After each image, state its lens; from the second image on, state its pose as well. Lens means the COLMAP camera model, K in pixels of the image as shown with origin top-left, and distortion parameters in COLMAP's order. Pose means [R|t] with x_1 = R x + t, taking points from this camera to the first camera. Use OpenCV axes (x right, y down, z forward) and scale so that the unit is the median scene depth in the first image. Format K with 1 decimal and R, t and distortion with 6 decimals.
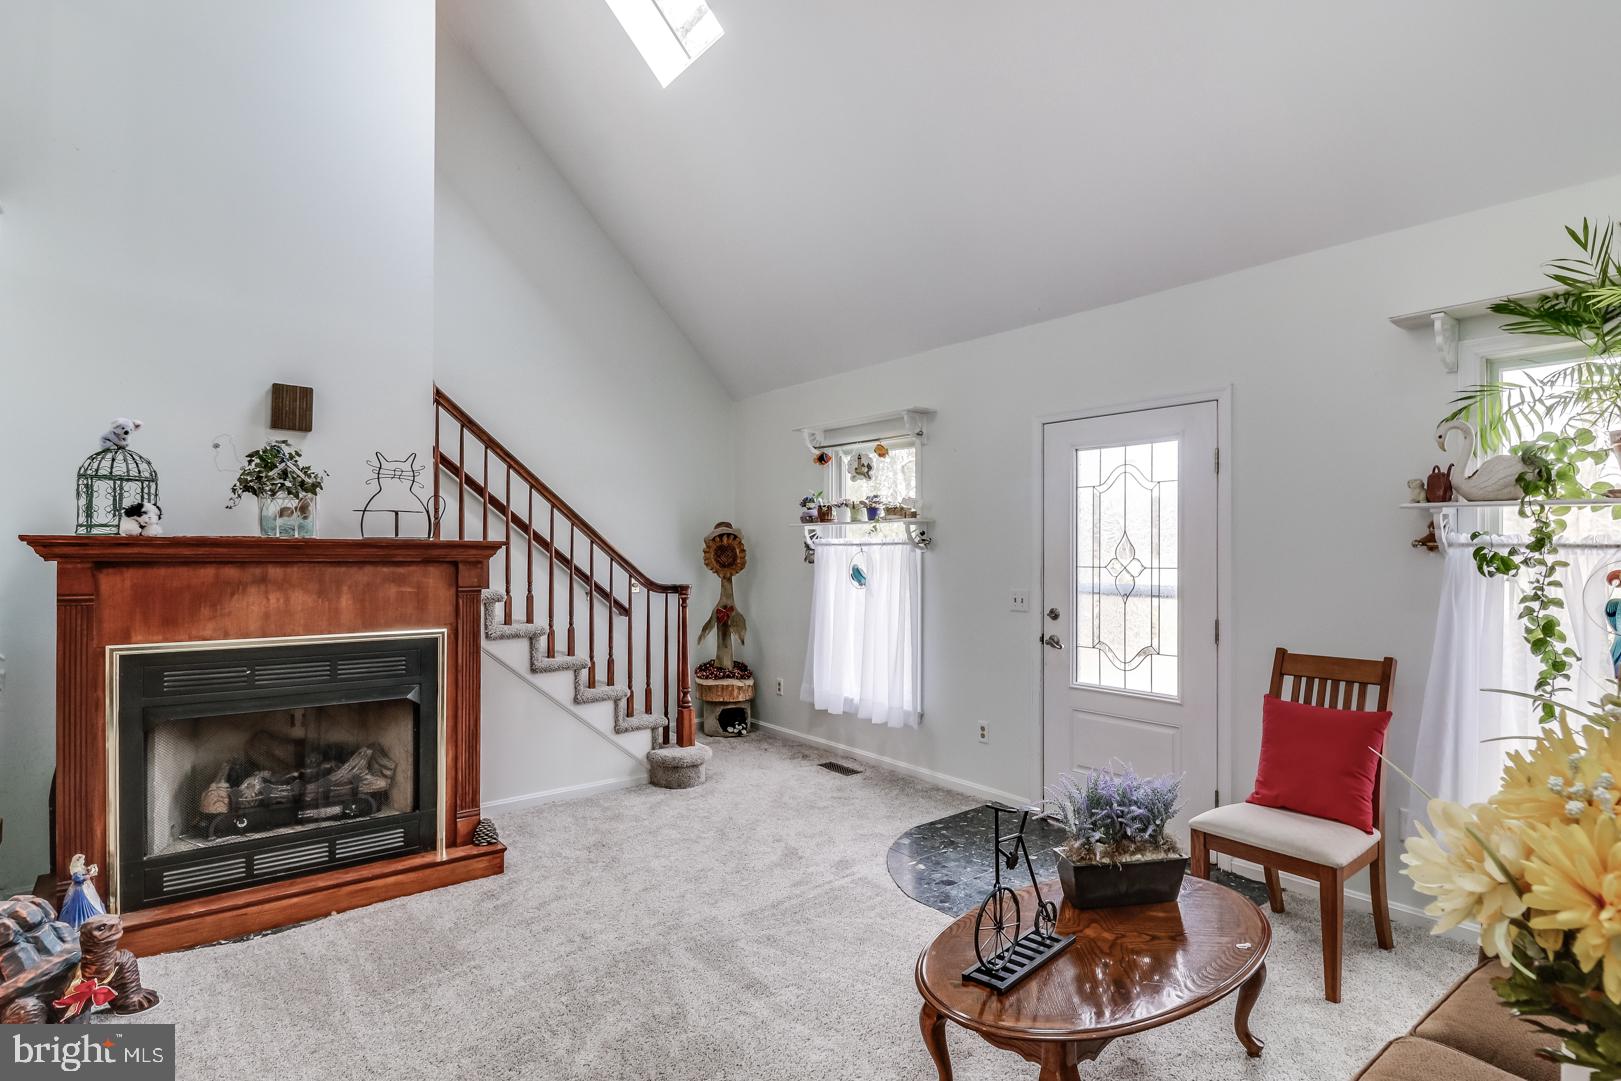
lens RADIAL K [[812.9, 0, 839.1], [0, 812.9, 548.2], [0, 0, 1]] dist [0.024189, 0.000248]
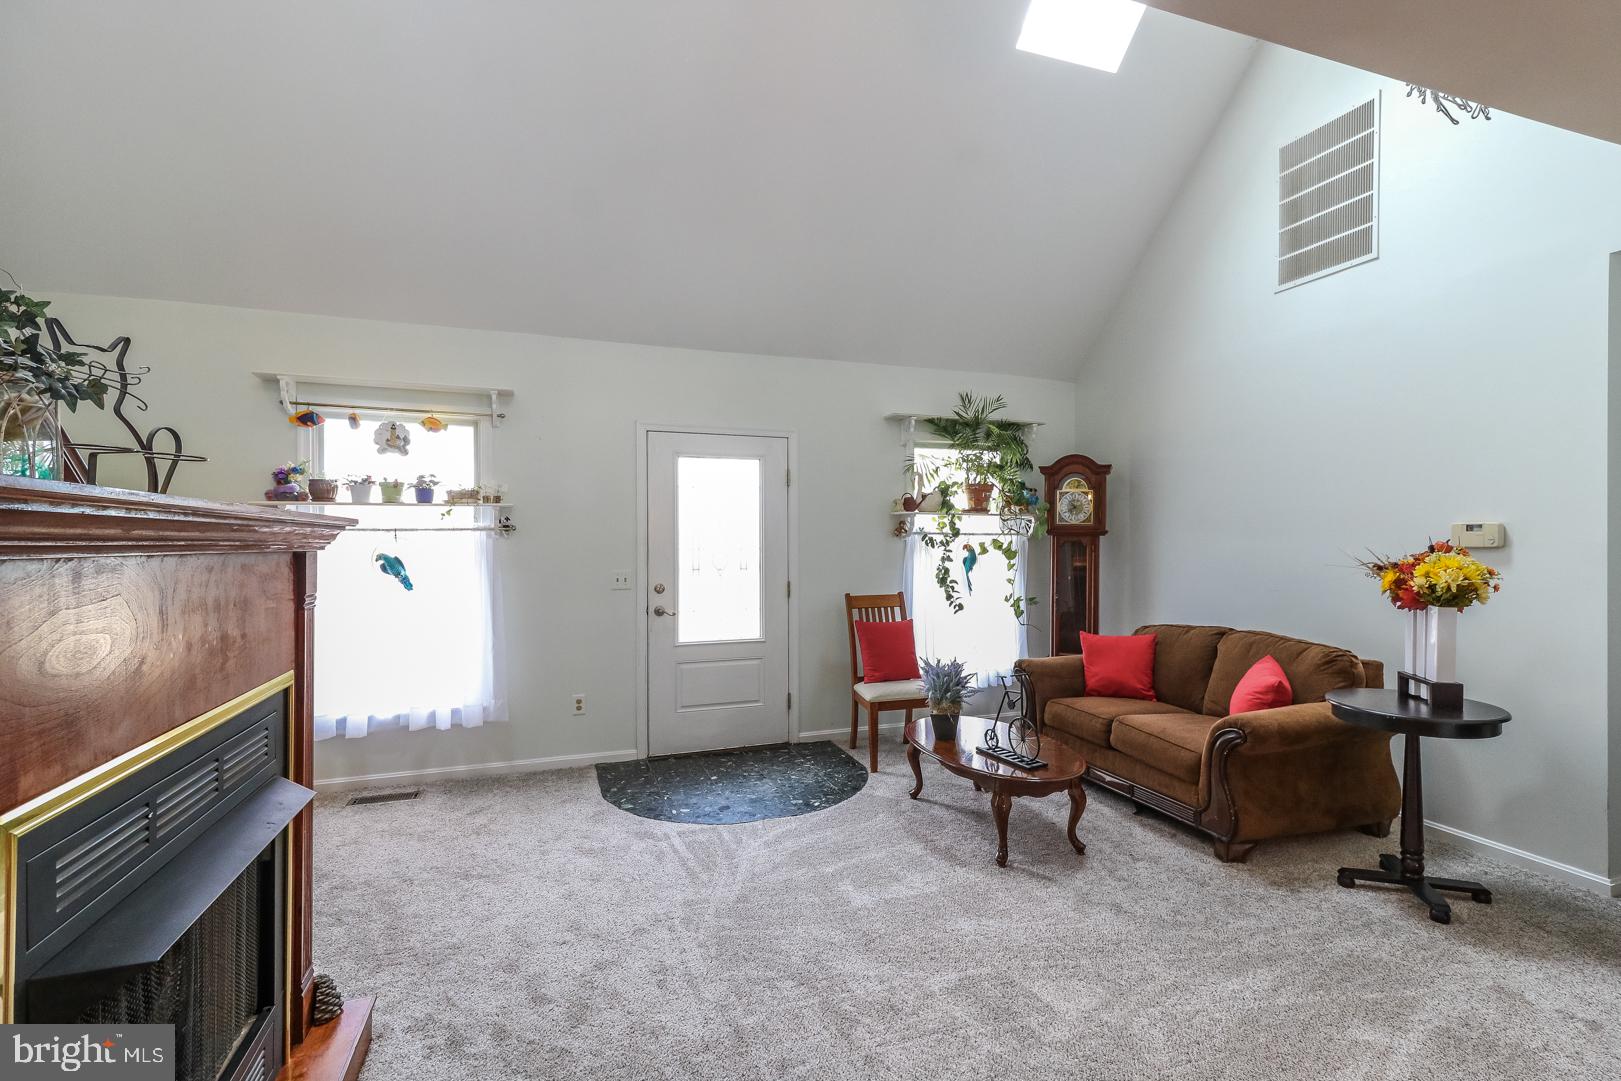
lens RADIAL K [[752.2, 0, 810.5], [0, 752.2, 540.5], [0, 0, 1]] dist [0.027471, 0.000092]
pose [[0.352315, -0.001996, 0.935879, -0.705091], [0.001244, 0.999998, 0.001665, 0.006956], [-0.935881, 0.000578, 0.352317, 0.389076]]
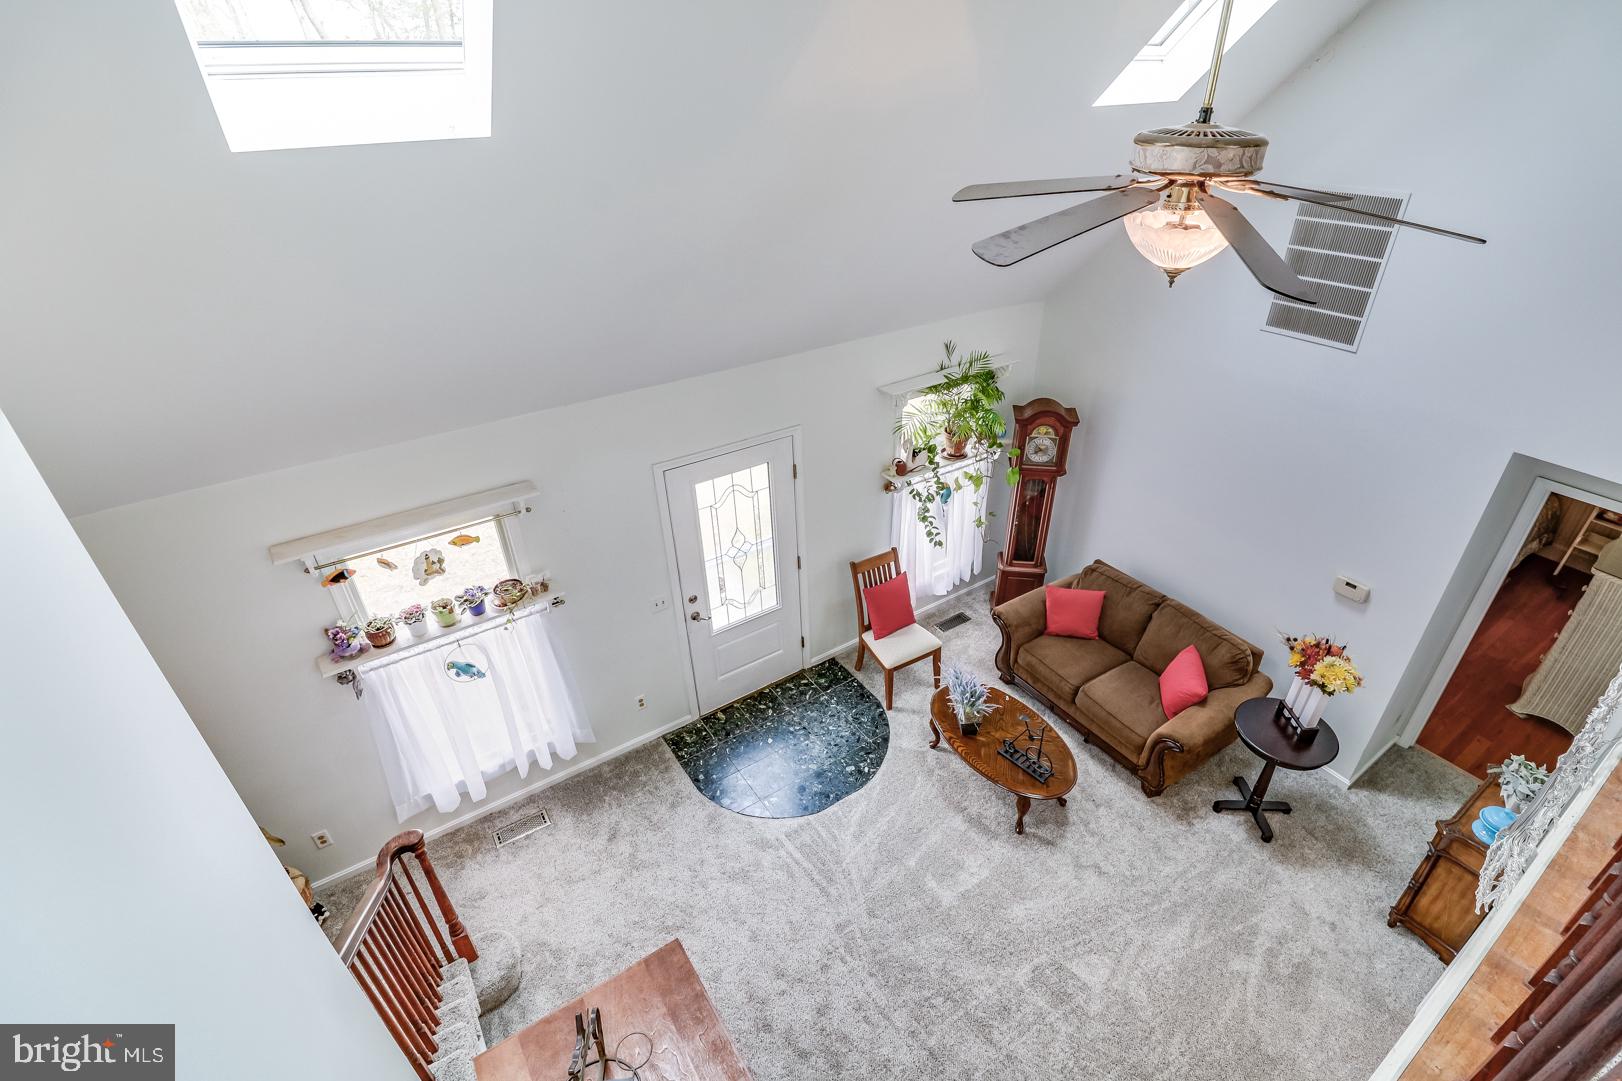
lens RADIAL K [[765.1, 0, 811.0], [0, 765.1, 540.5], [0, 0, 1]] dist [0.000113, -0.000182]
pose [[0.110868, -0.528193, 0.841855, -0.701607], [0.026014, 0.848329, 0.528830, -0.645476], [-0.993495, -0.036730, 0.107793, 0.675545]]
